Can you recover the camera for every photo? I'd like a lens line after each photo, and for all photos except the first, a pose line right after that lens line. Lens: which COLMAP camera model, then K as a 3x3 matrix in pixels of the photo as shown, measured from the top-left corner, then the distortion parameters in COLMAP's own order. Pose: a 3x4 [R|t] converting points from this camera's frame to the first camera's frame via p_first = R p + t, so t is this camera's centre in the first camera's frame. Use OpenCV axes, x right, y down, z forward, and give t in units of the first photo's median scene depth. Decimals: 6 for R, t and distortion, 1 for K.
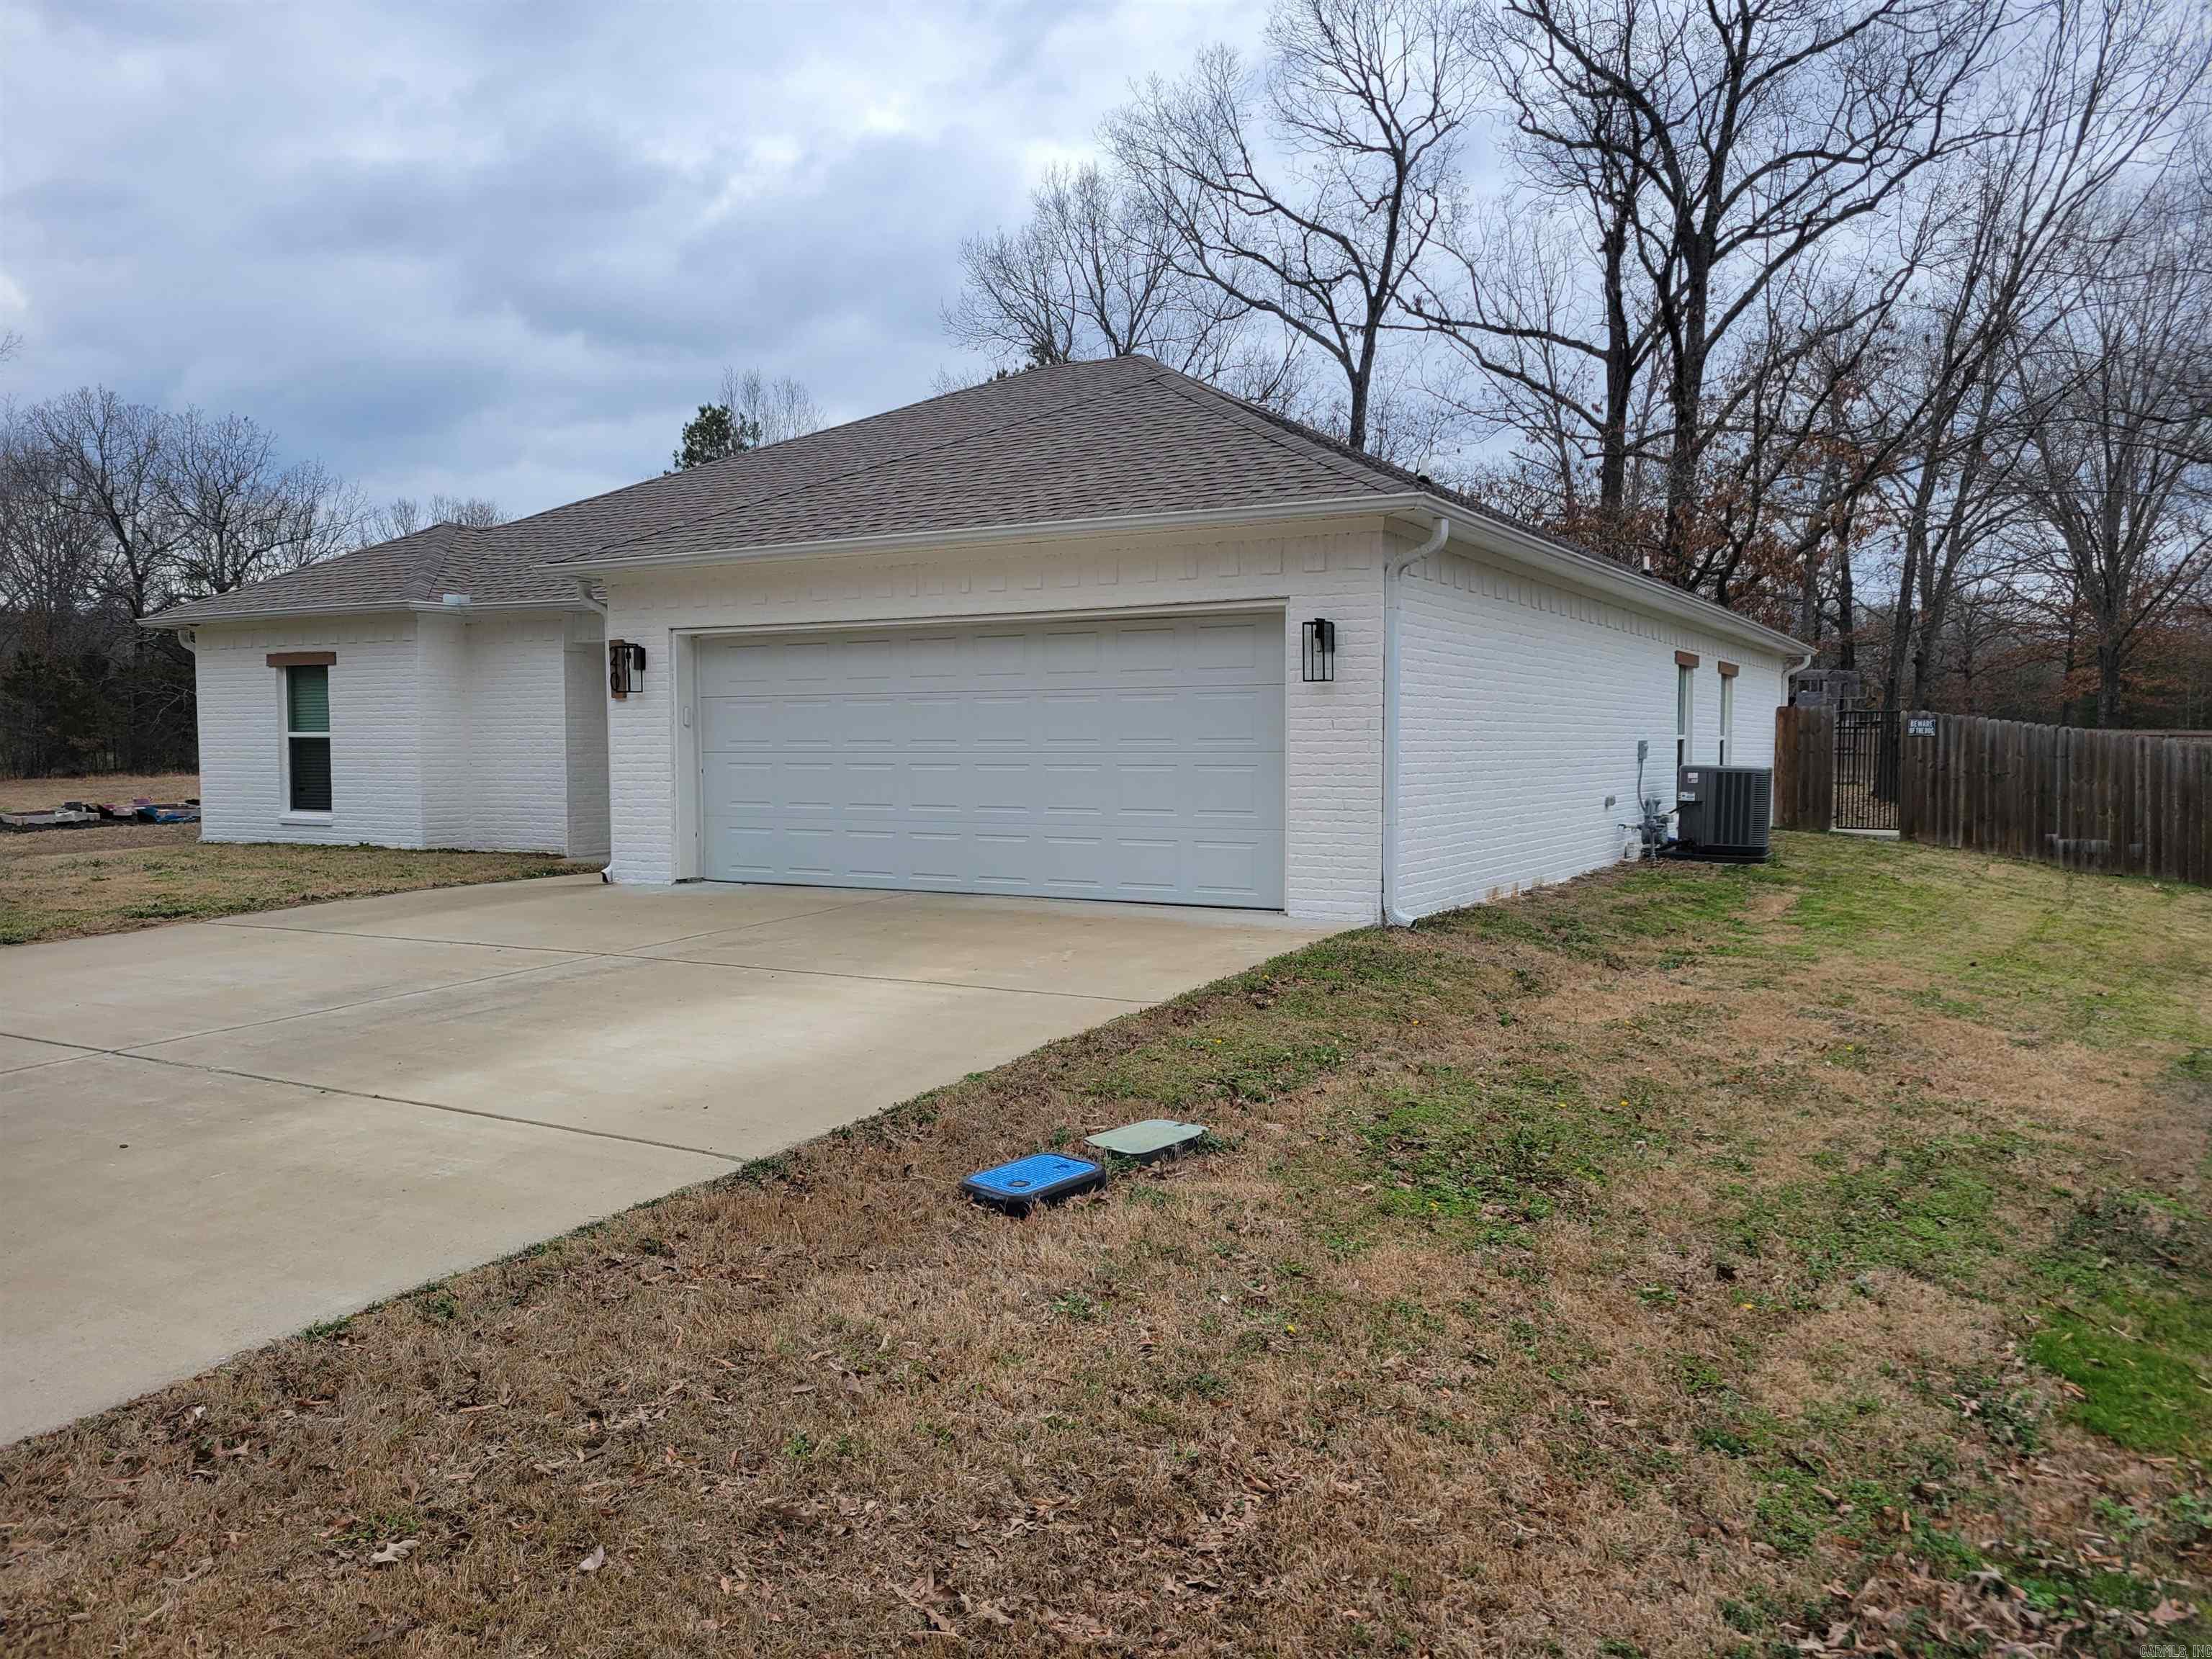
lens RADIAL K [[1659.9, 0, 1110.2], [0, 1659.9, 815.1], [0, 0, 1]] dist [0.039590, -0.003443]
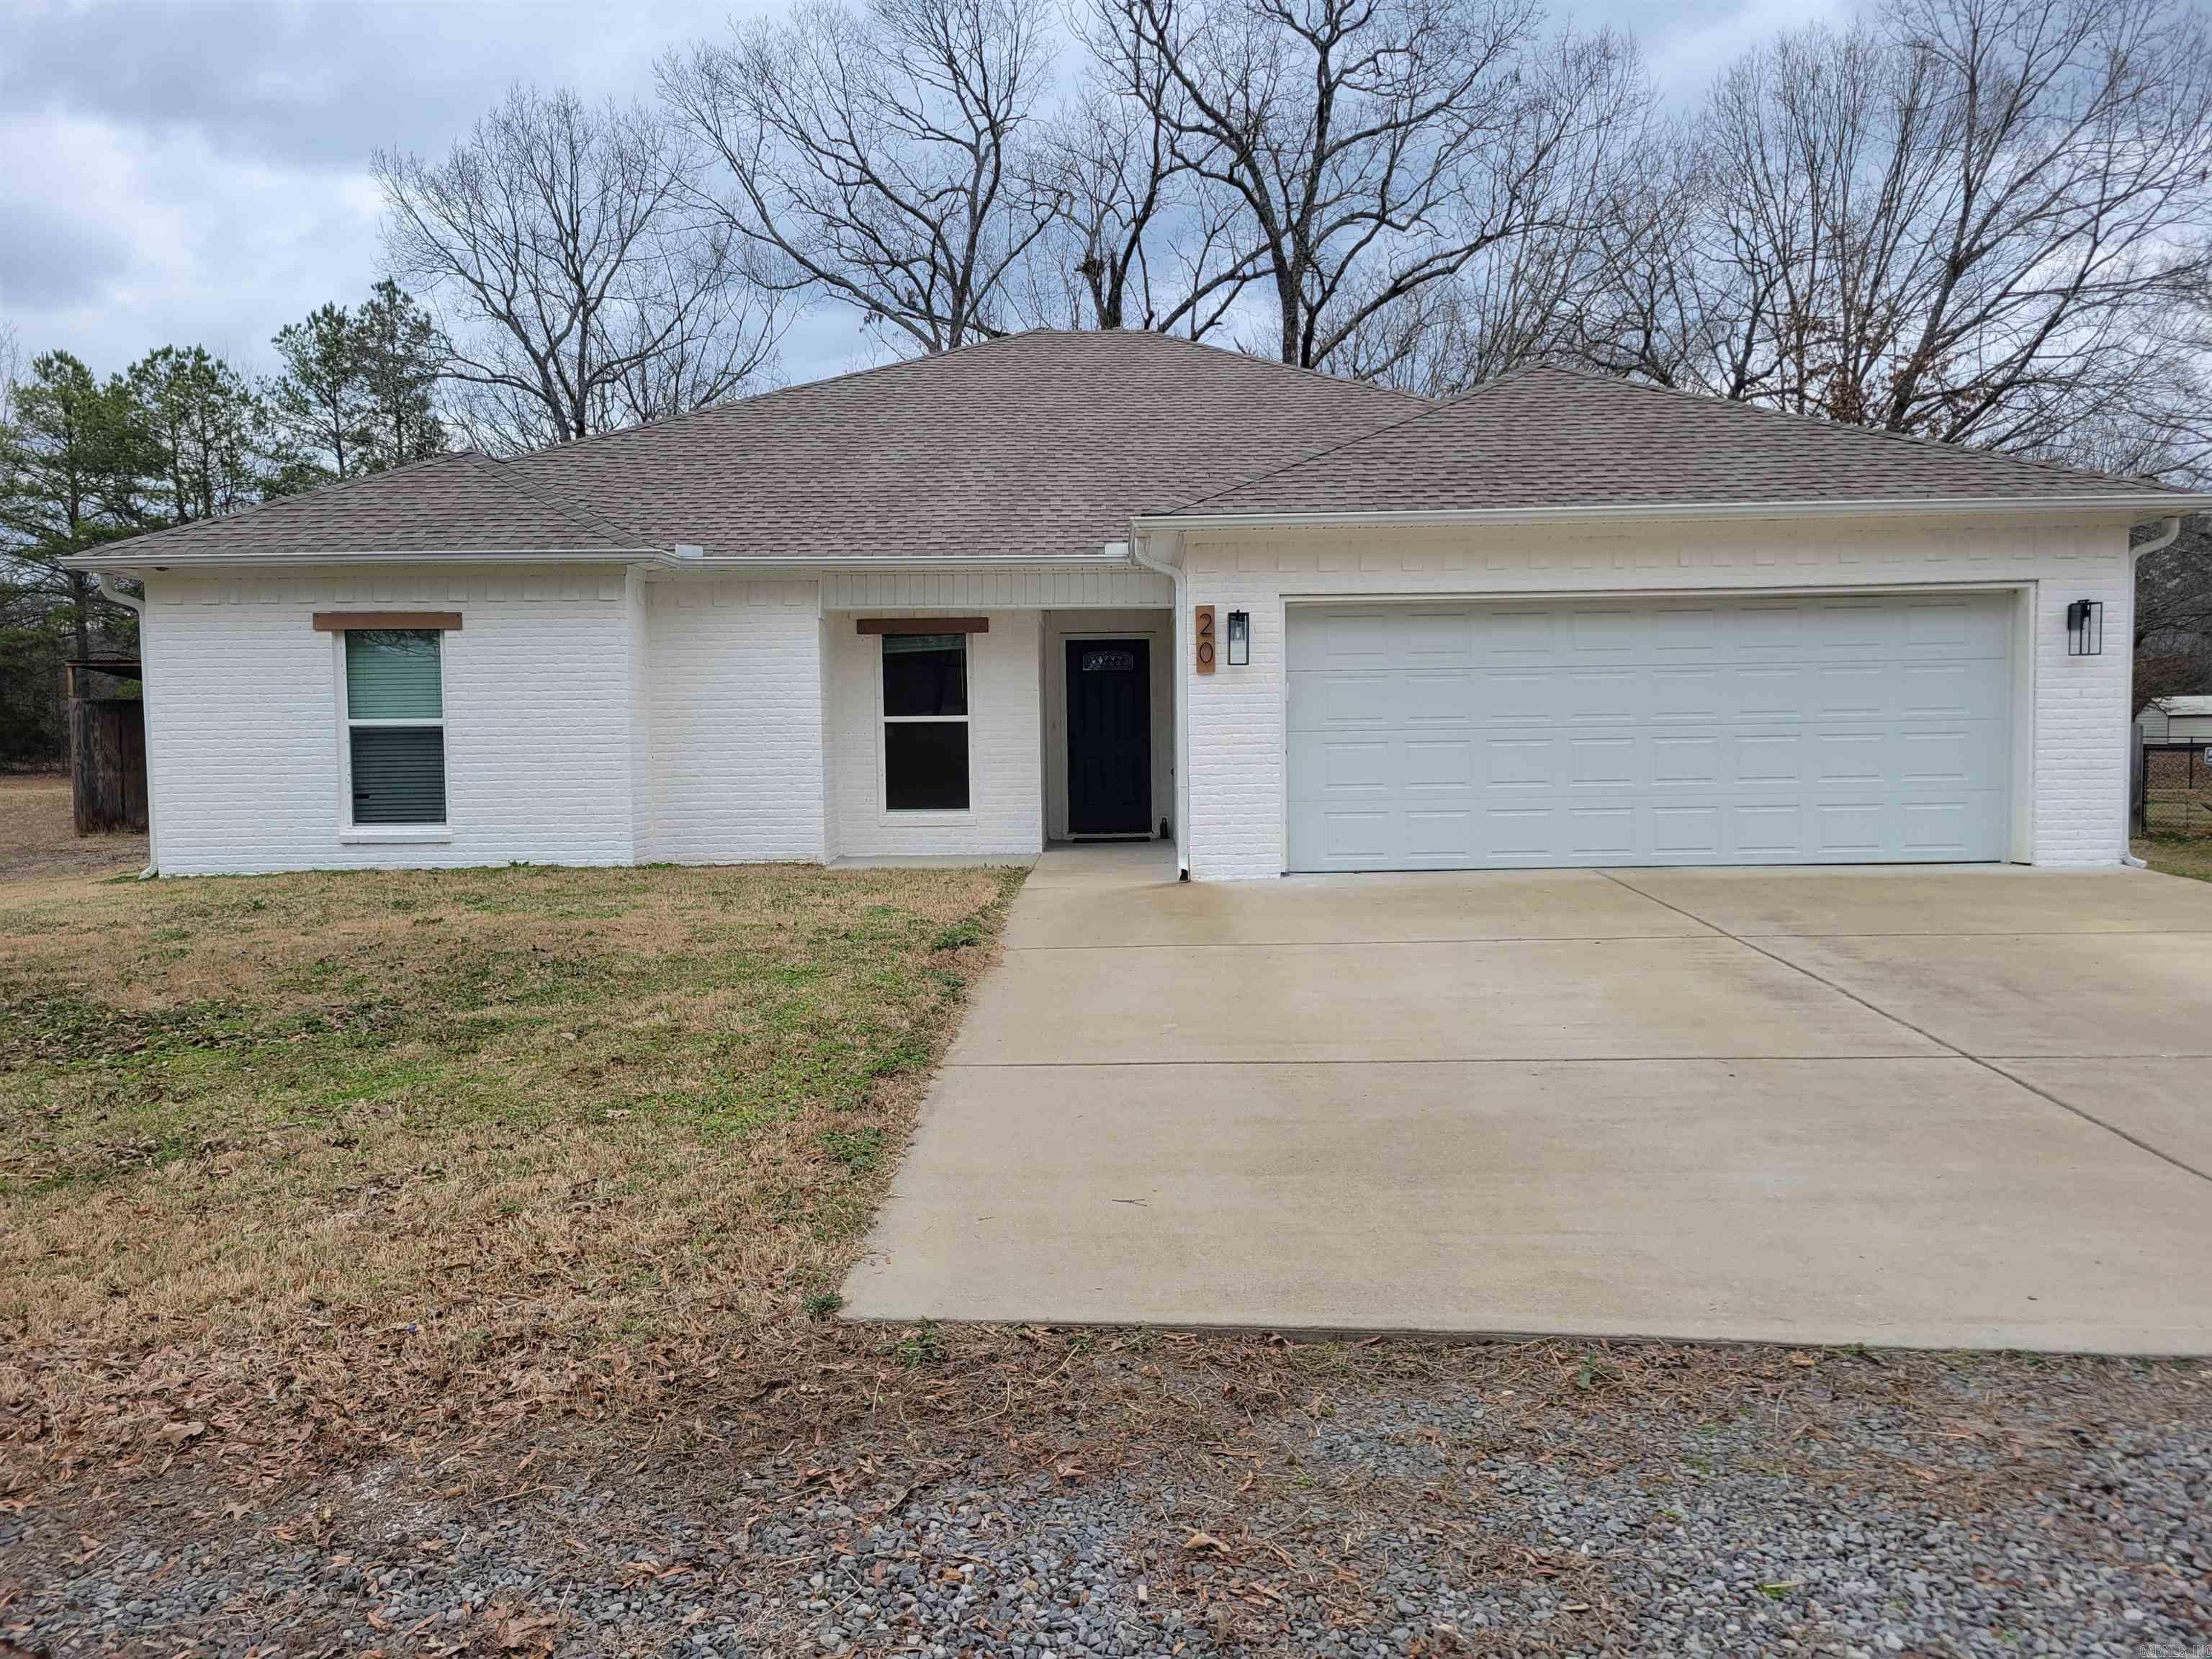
lens RADIAL K [[1659.9, 0, 1110.4], [0, 1659.9, 840.1], [0, 0, 1]] dist [0.039590, -0.003443]
pose [[0.859266, -0.041365, 0.509855, -0.597766], [0.034451, 0.999142, 0.023000, -0.001986], [-0.510368, -0.002199, 0.859953, 0.201795]]
